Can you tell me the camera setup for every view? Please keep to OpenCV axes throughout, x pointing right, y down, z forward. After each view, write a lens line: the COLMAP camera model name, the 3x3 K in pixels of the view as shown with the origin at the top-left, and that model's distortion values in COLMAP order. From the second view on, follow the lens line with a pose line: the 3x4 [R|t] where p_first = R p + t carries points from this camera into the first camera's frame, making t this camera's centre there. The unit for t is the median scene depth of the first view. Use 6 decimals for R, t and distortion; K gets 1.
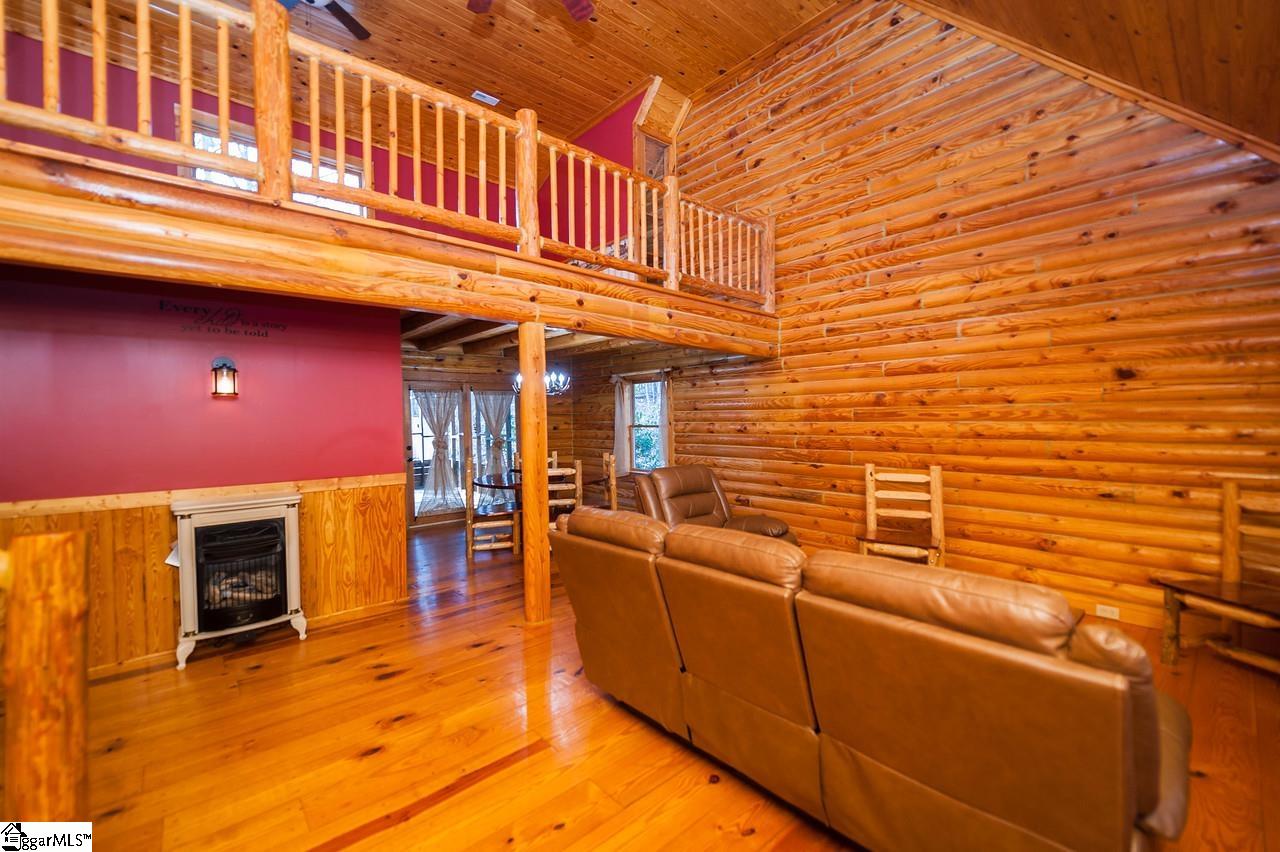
lens RADIAL K [[524.2, 0, 642.4], [0, 524.2, 430.6], [0, 0, 1]] dist [0.020893, -0.008493]
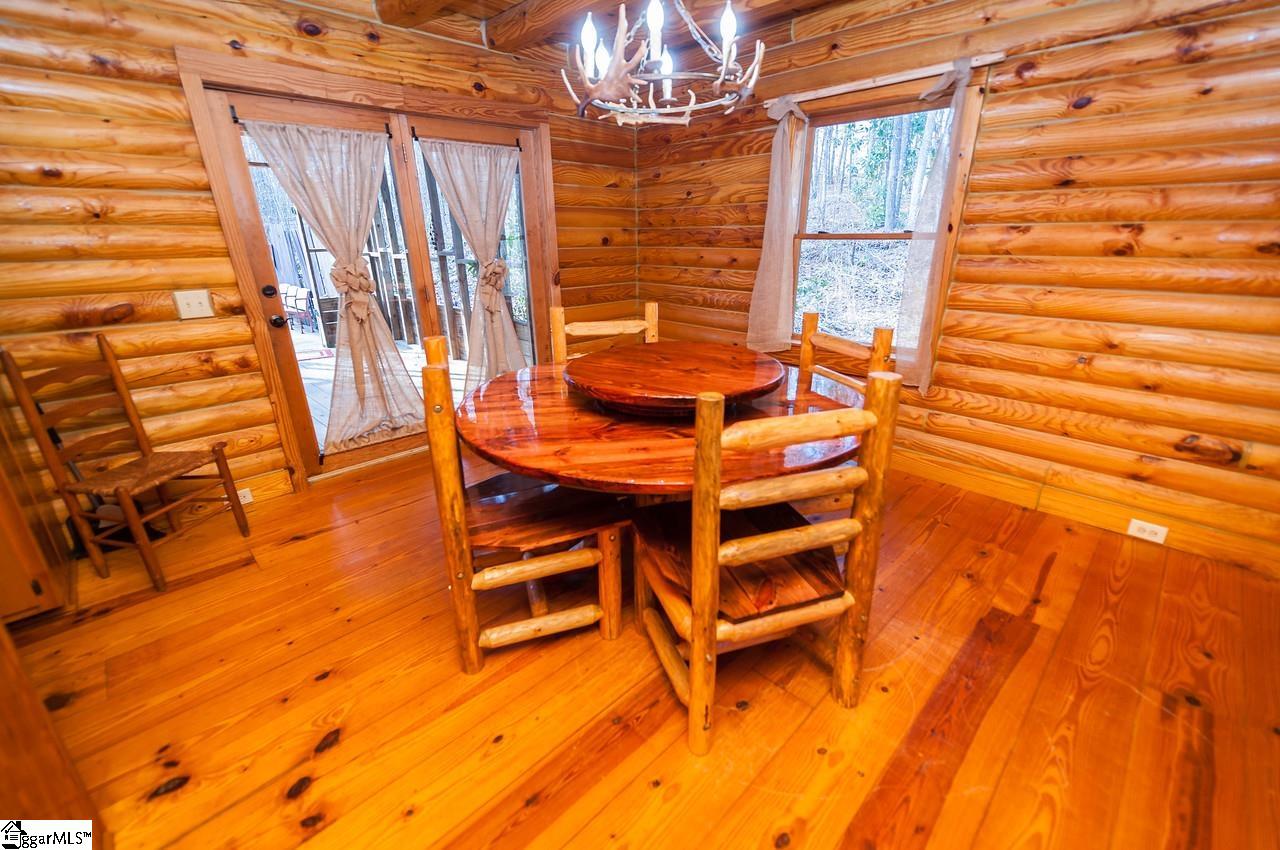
lens RADIAL K [[524.2, 0, 642.4], [0, 524.2, 429.6], [0, 0, 1]] dist [0.020893, -0.008493]
pose [[0.998407, -0.009248, 0.055668, -0.177563], [-0.009324, 0.945882, 0.324376, 0.002341], [-0.055655, -0.324378, 0.944289, 0.541881]]
